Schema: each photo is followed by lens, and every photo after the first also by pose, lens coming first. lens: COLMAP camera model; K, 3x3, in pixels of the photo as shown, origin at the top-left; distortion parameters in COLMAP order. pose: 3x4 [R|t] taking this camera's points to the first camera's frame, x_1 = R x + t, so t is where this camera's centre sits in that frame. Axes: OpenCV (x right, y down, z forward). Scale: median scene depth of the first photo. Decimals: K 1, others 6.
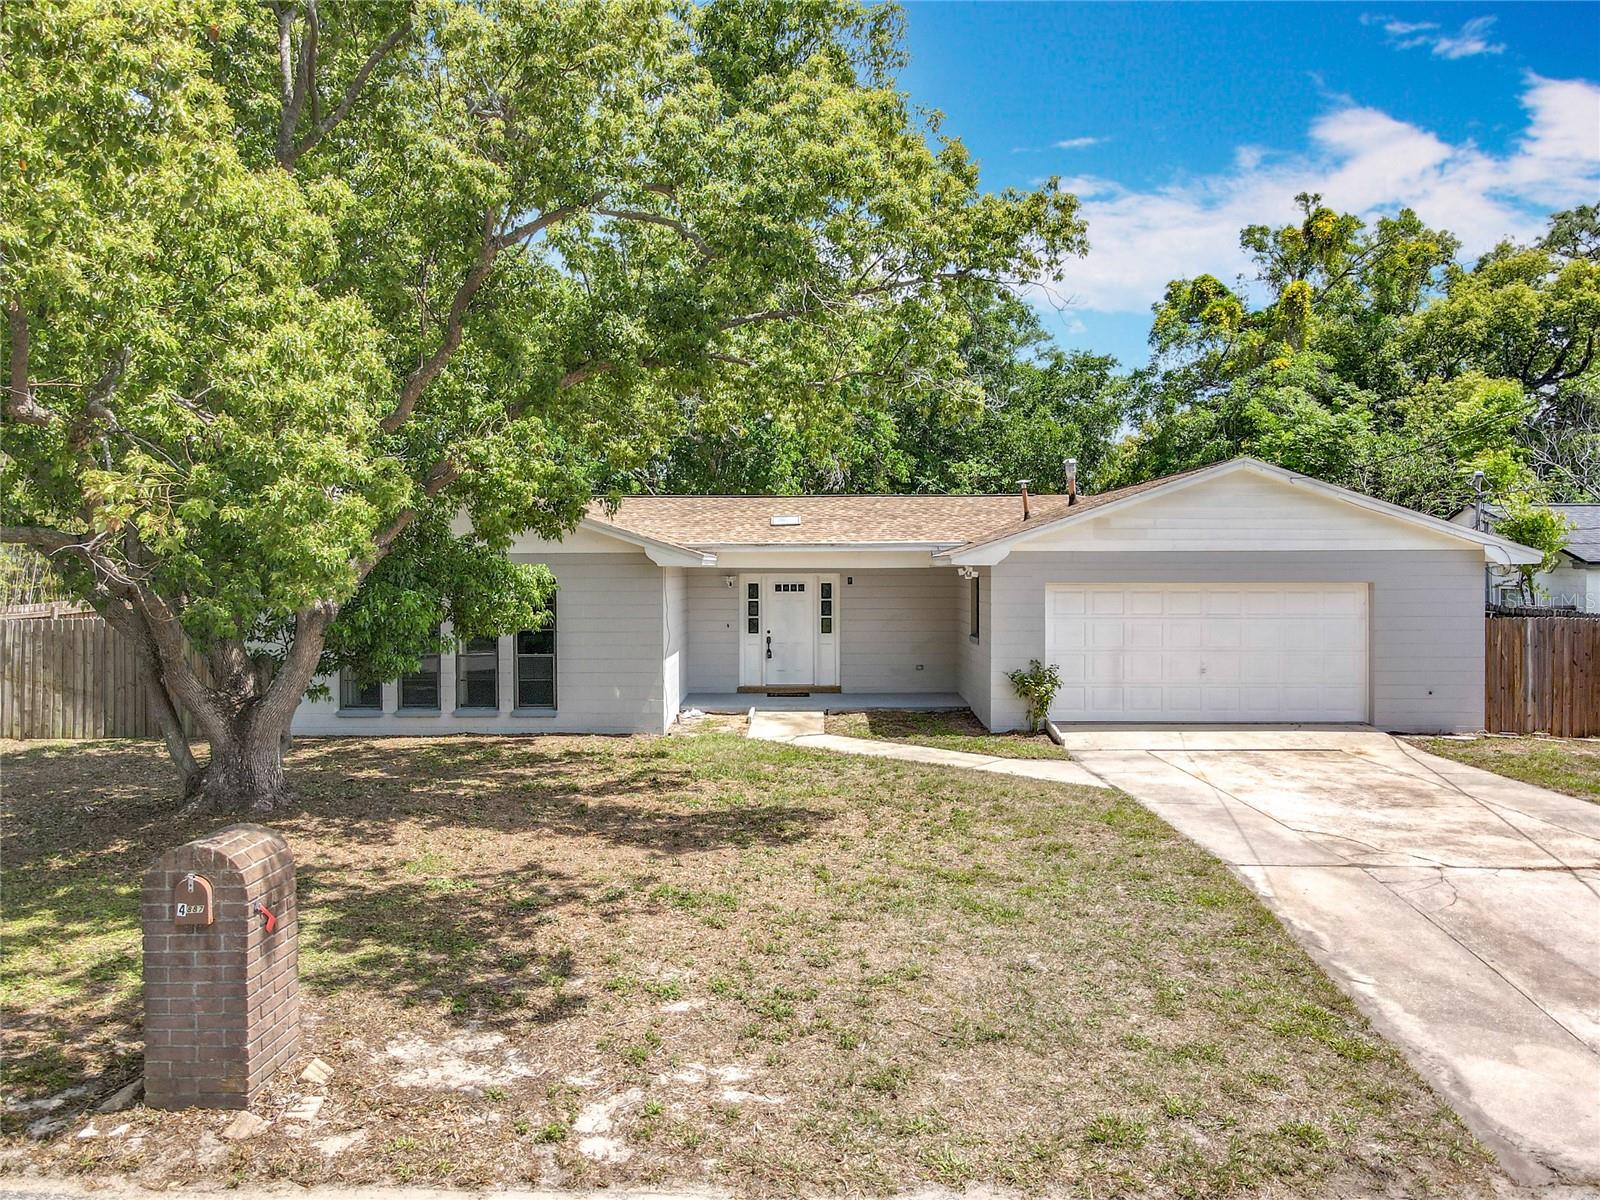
lens RADIAL K [[1182.8, 0, 805.3], [0, 1182.8, 611.6], [0, 0, 1]] dist [0.029315, 0.000254]
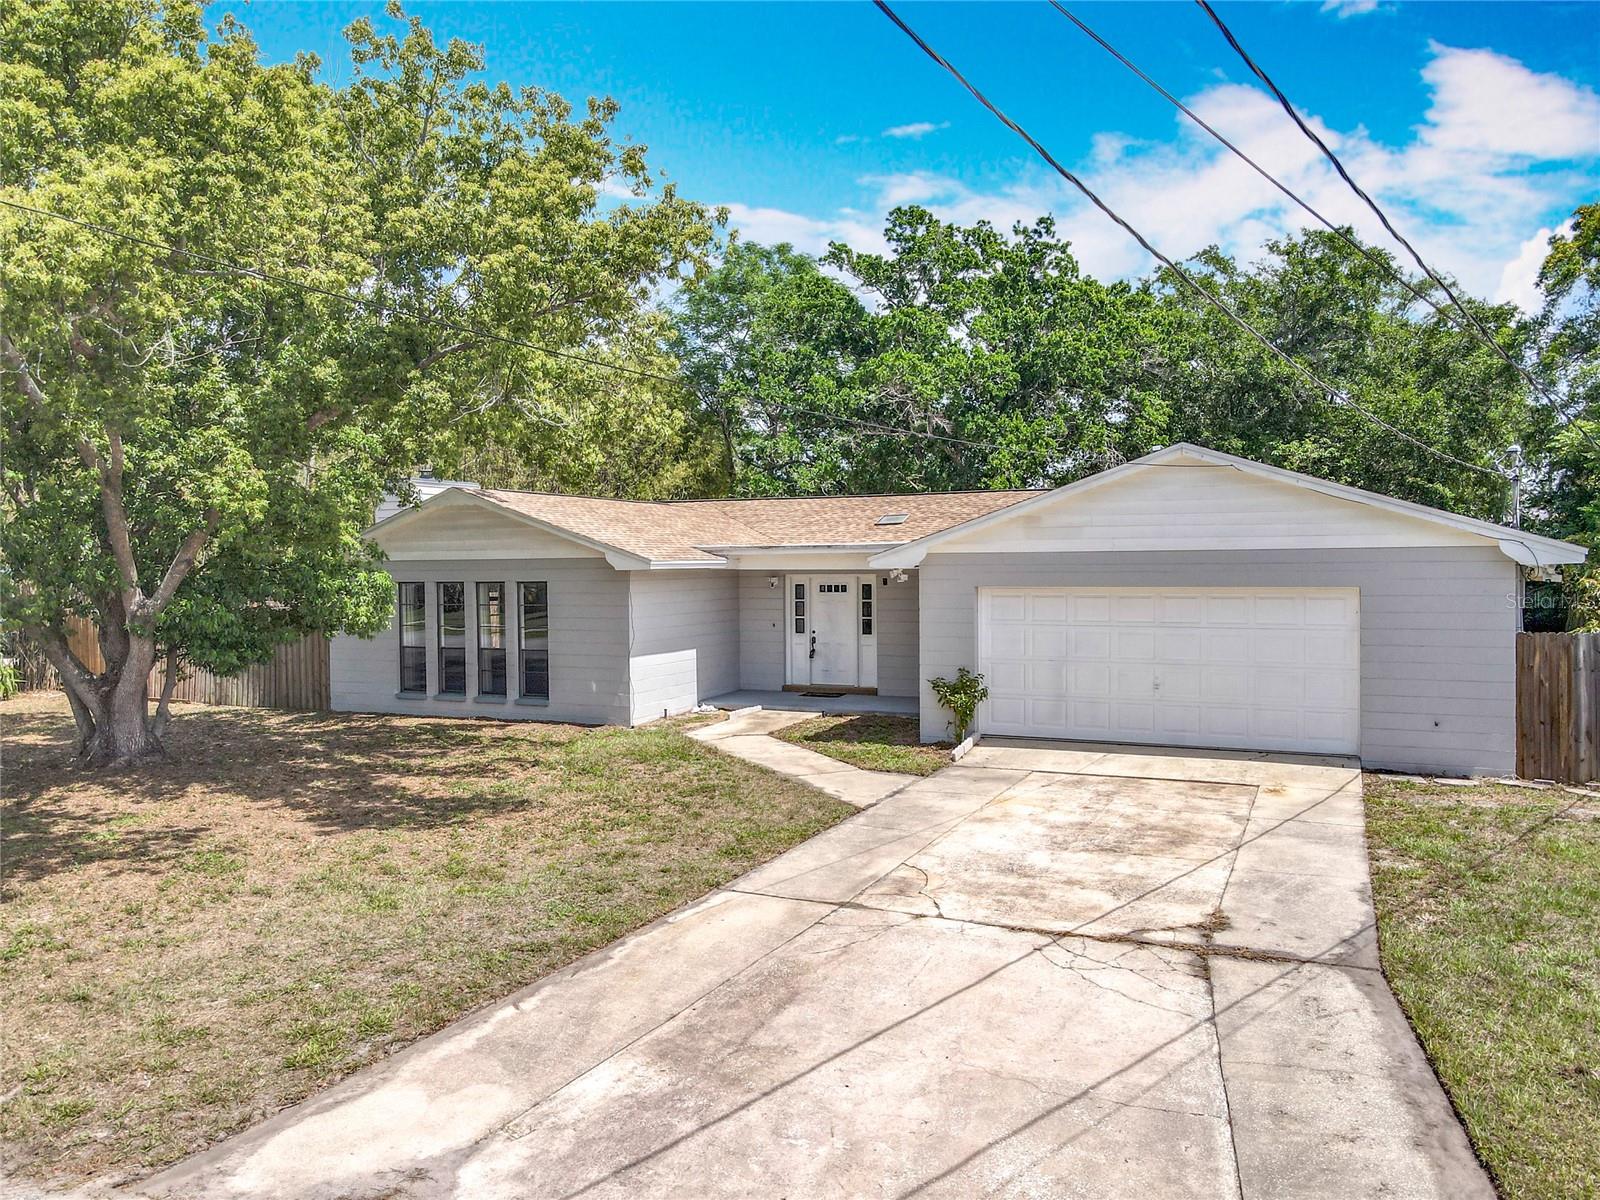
lens RADIAL K [[1185.4, 0, 800.0], [0, 1185.4, 600.0], [0, 0, 1]] dist [0.019982, 0.002358]
pose [[0.907343, 0.006832, -0.420337, 0.468302], [-0.007644, 0.999971, -0.000248, -0.012114], [0.420323, 0.003438, 0.907368, 0.087735]]
